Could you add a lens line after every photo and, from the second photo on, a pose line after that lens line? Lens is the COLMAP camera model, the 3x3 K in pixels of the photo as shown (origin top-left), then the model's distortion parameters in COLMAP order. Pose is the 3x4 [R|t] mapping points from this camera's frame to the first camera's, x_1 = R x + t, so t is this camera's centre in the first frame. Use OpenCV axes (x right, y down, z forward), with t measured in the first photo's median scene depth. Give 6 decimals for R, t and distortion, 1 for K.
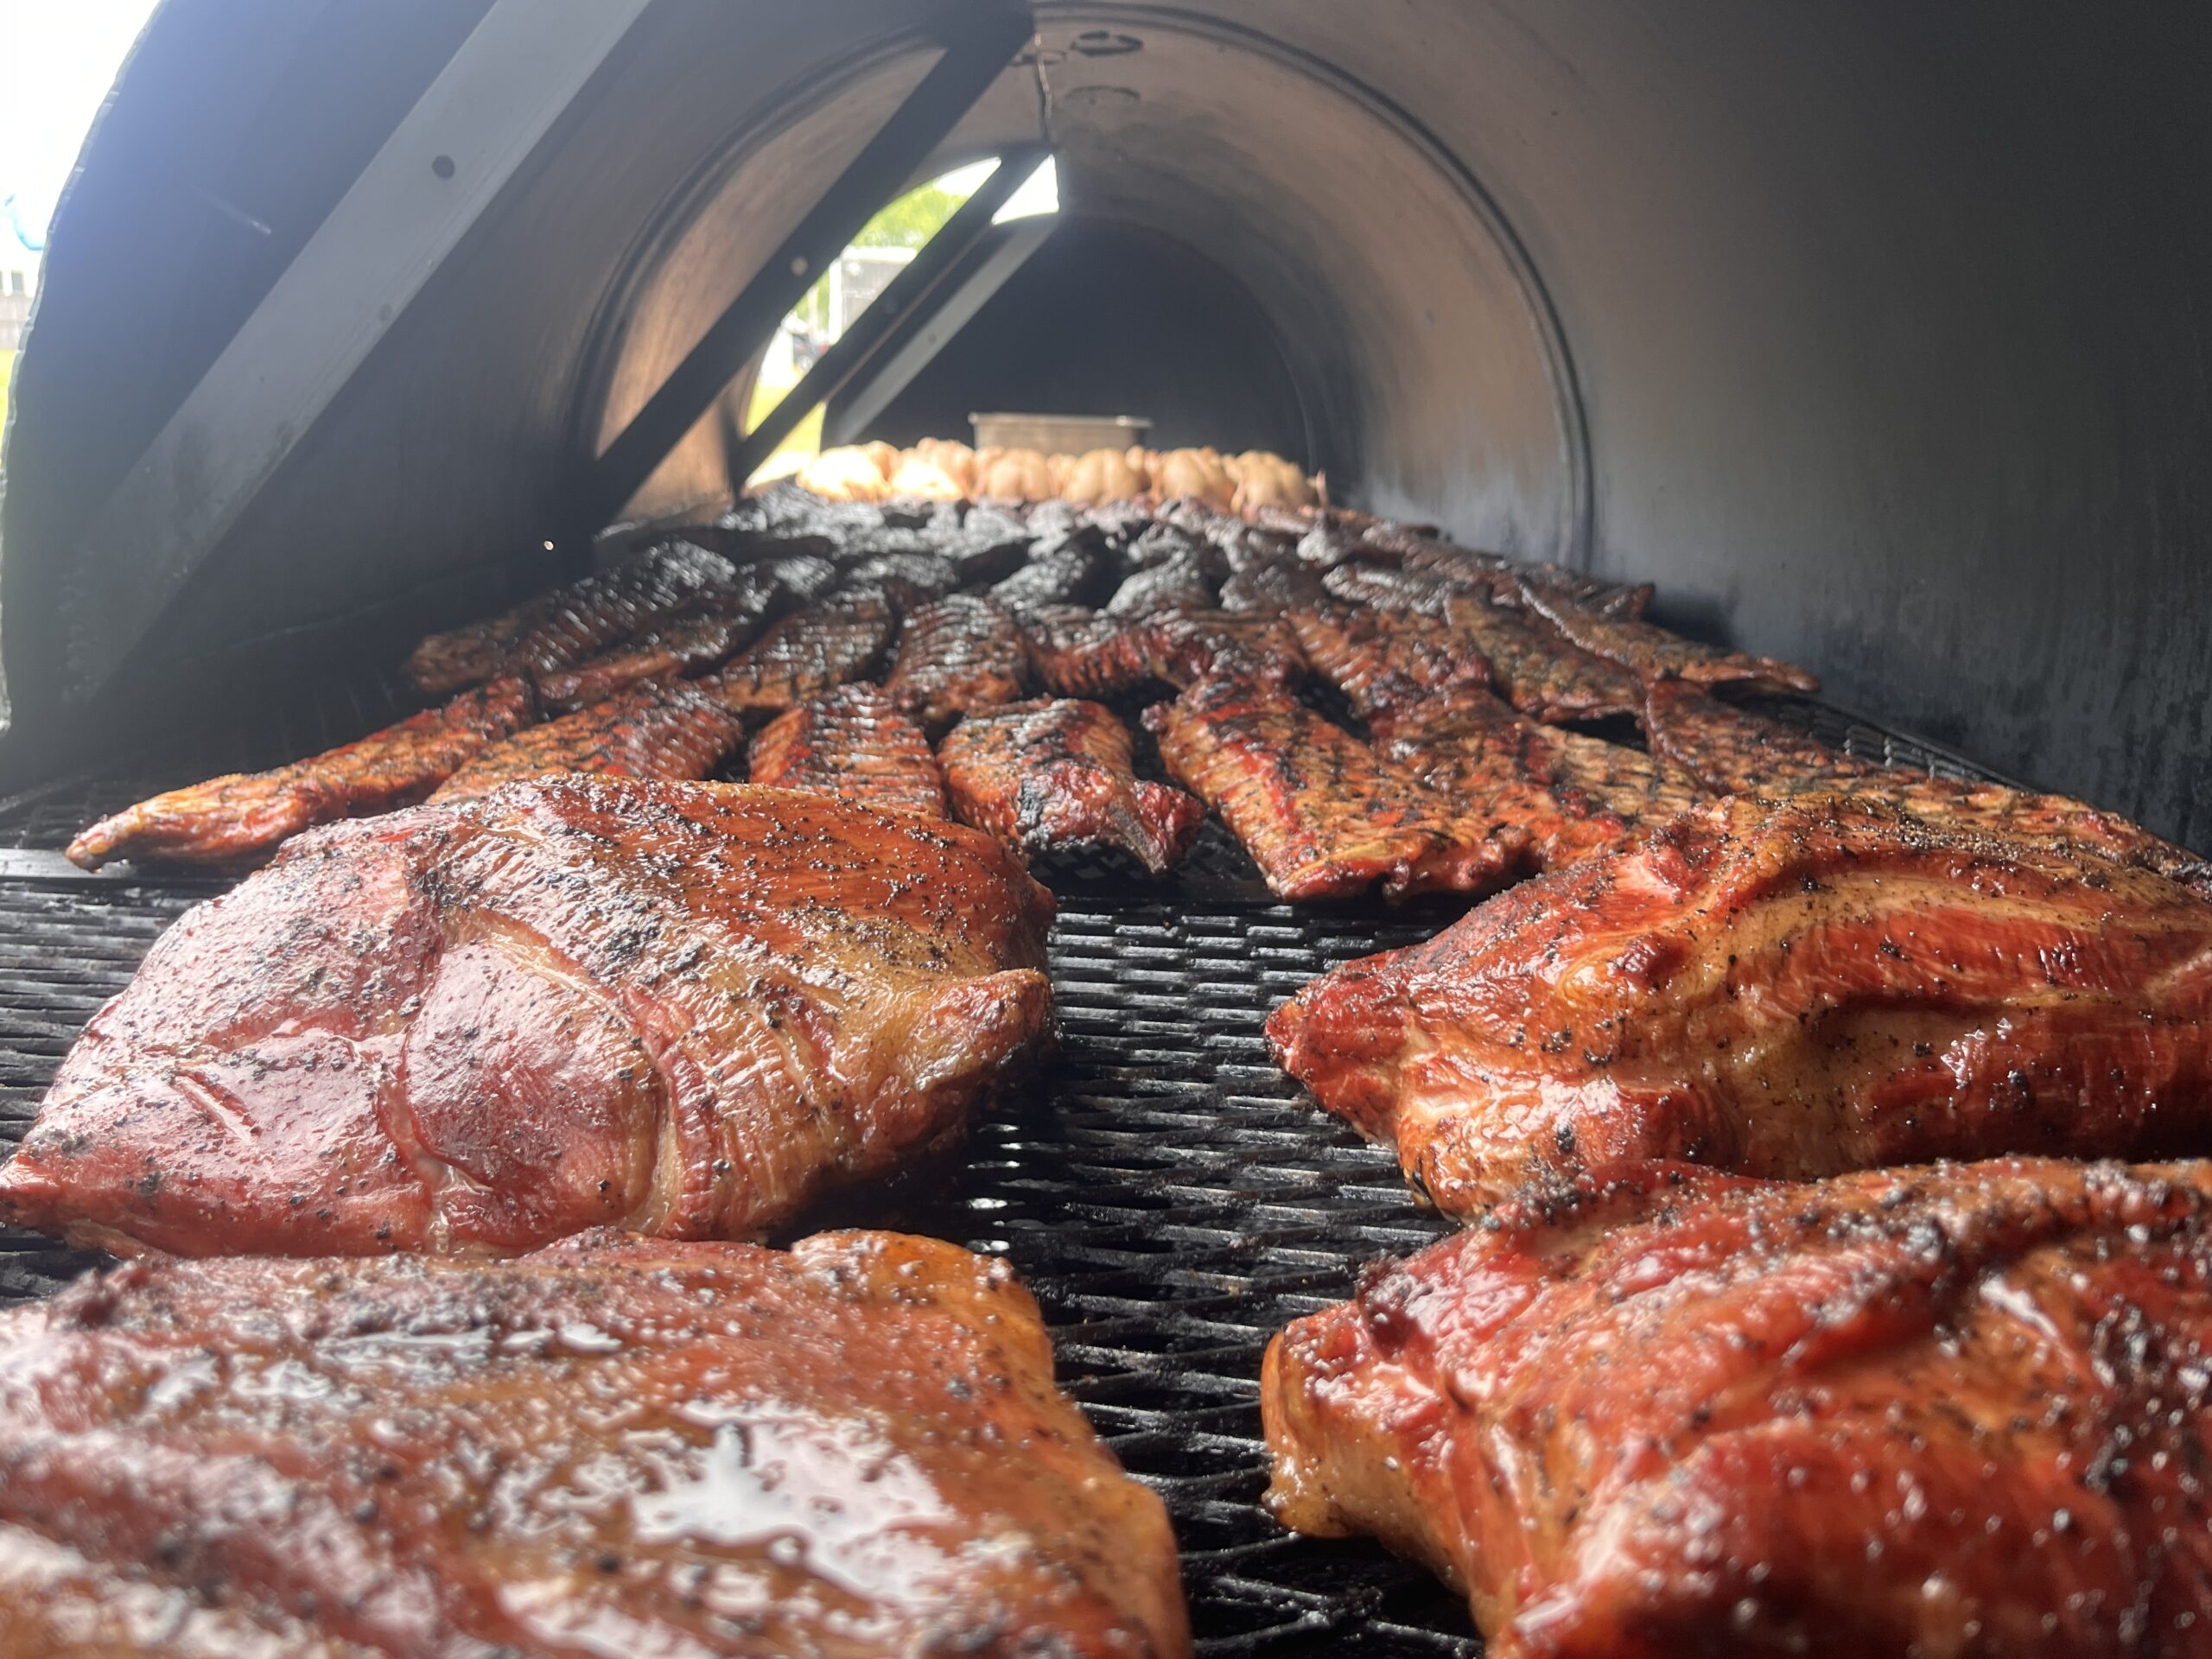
lens RADIAL K [[1669.5, 0, 1102.7], [0, 1669.5, 818.9], [0, 0, 1]] dist [0.051271, -0.081057]
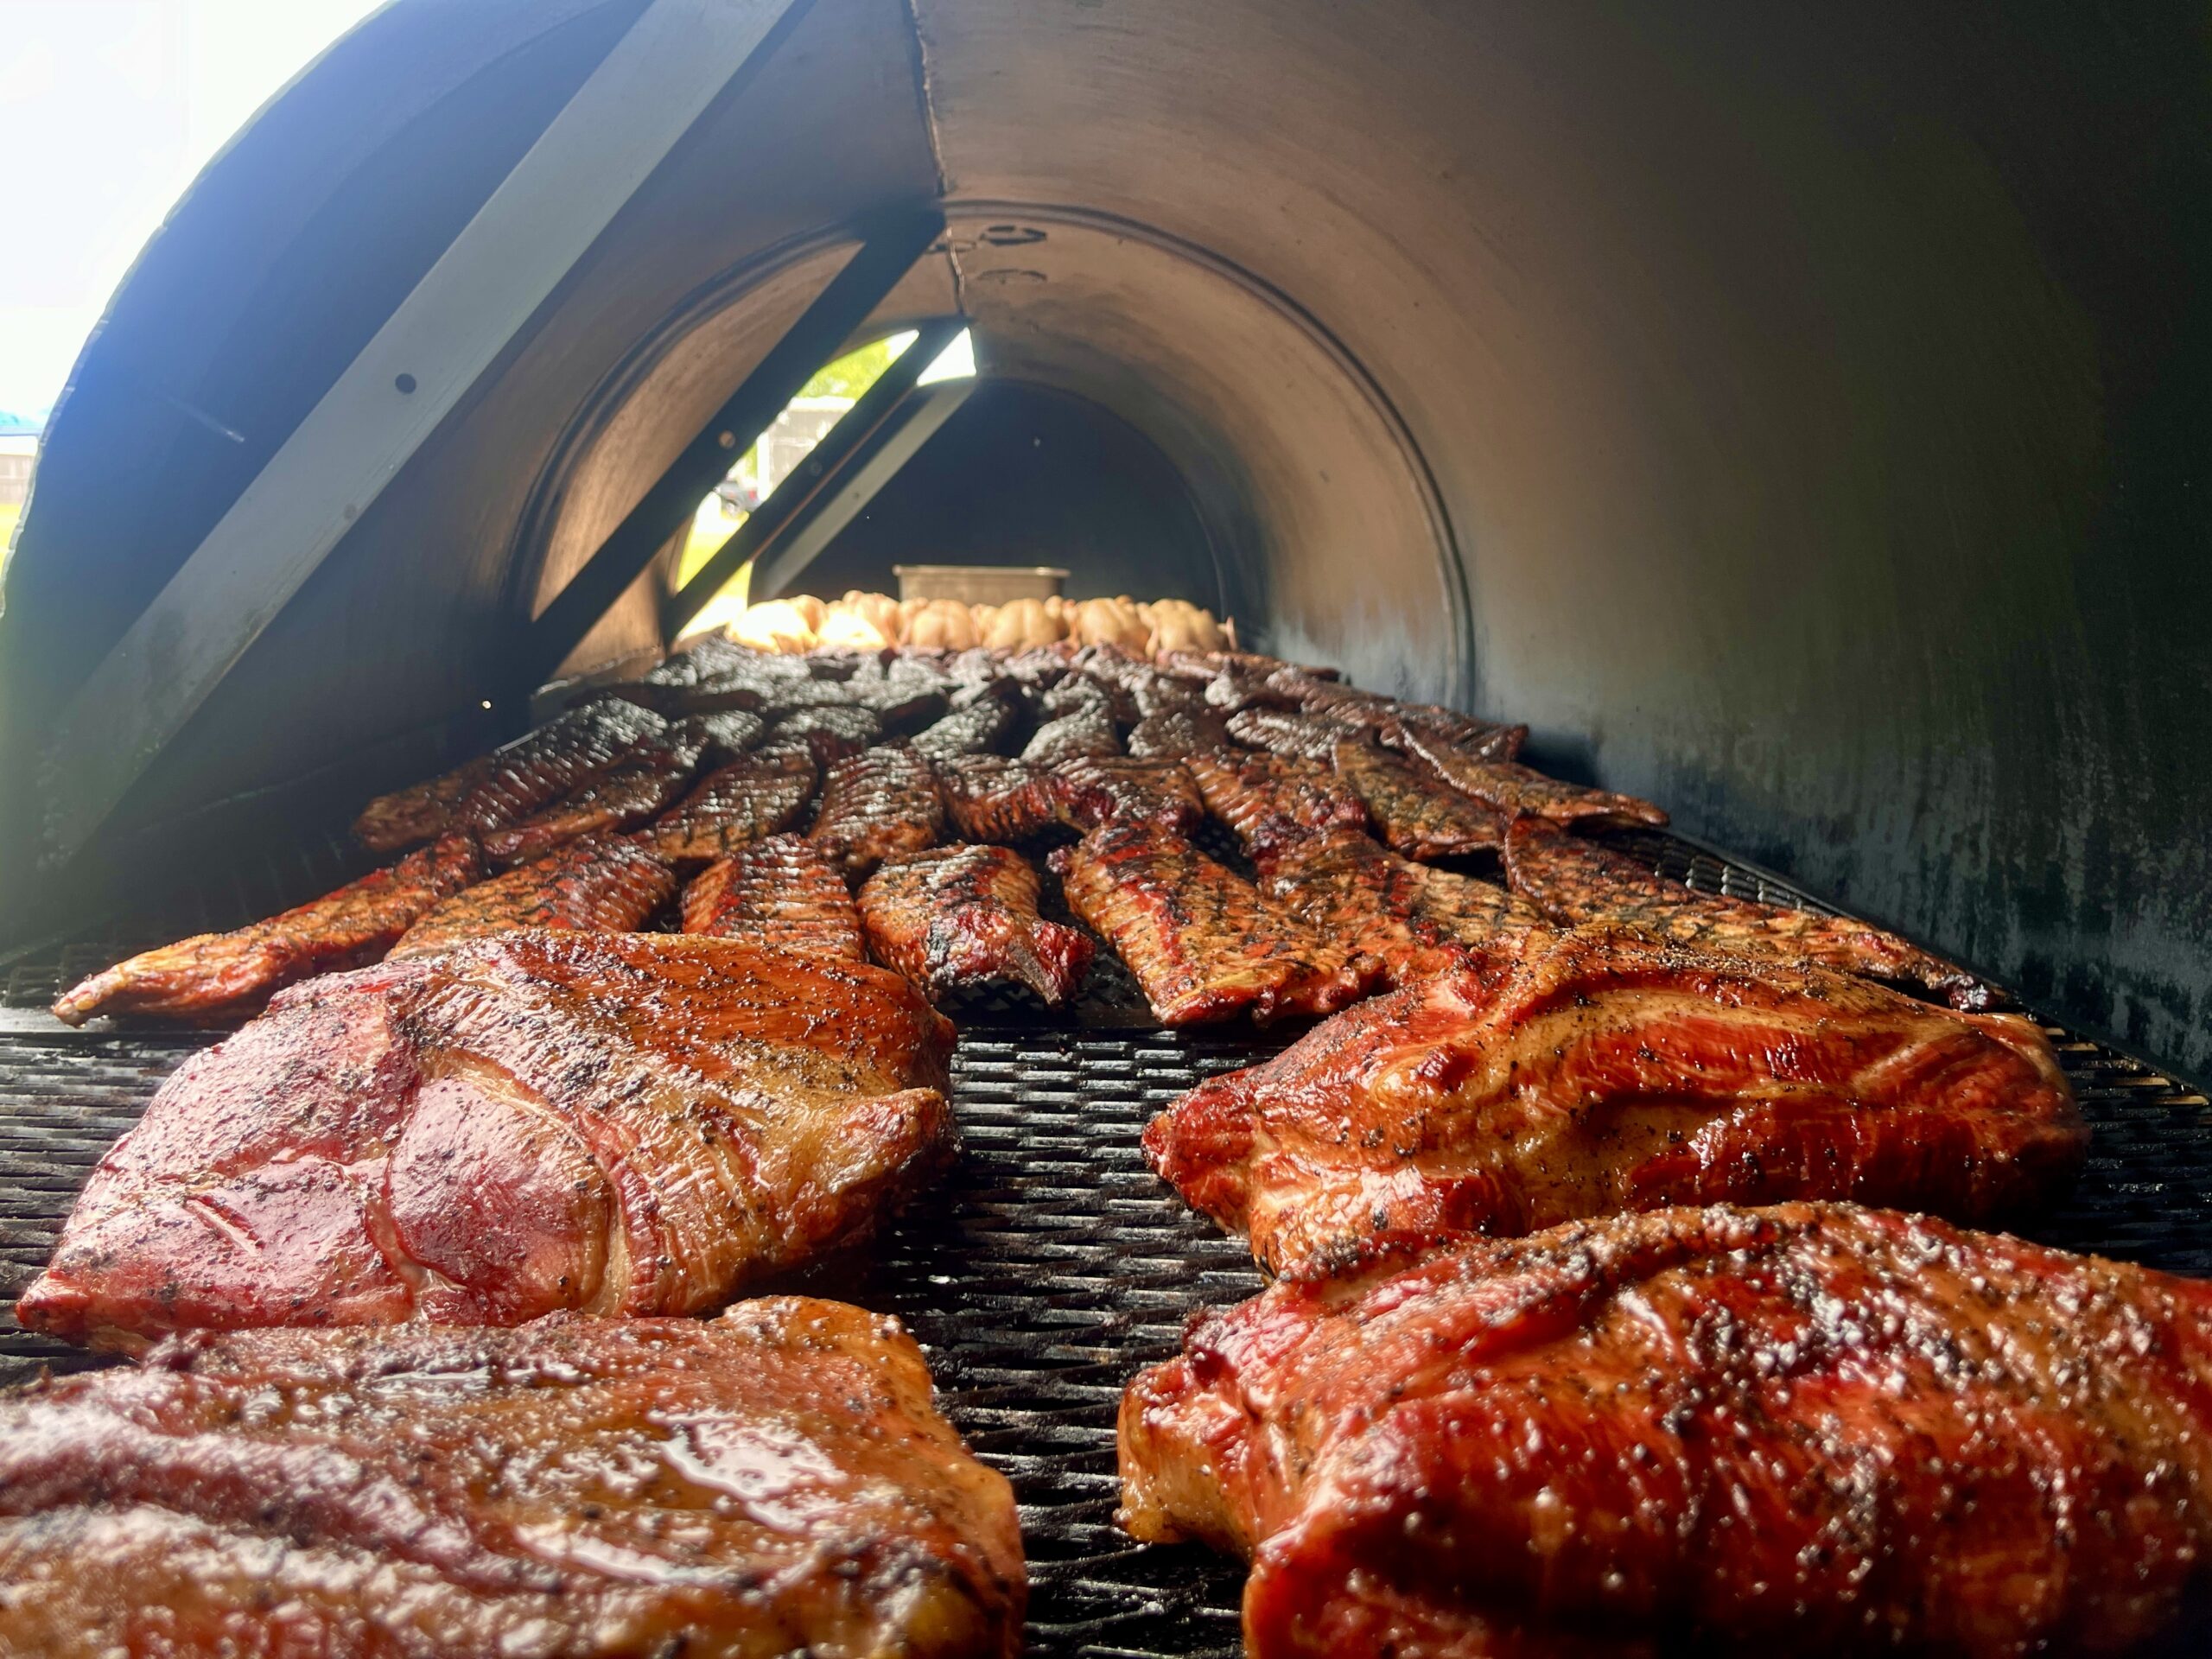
lens RADIAL K [[1669.5, 0, 1102.7], [0, 1669.5, 818.9], [0, 0, 1]] dist [0.051271, -0.081057]
pose [[0.998982, -0.018747, 0.041019, 0.033461], [0.021954, 0.996619, -0.079172, -0.002837], [-0.039396, 0.079992, 0.996017, -0.184320]]
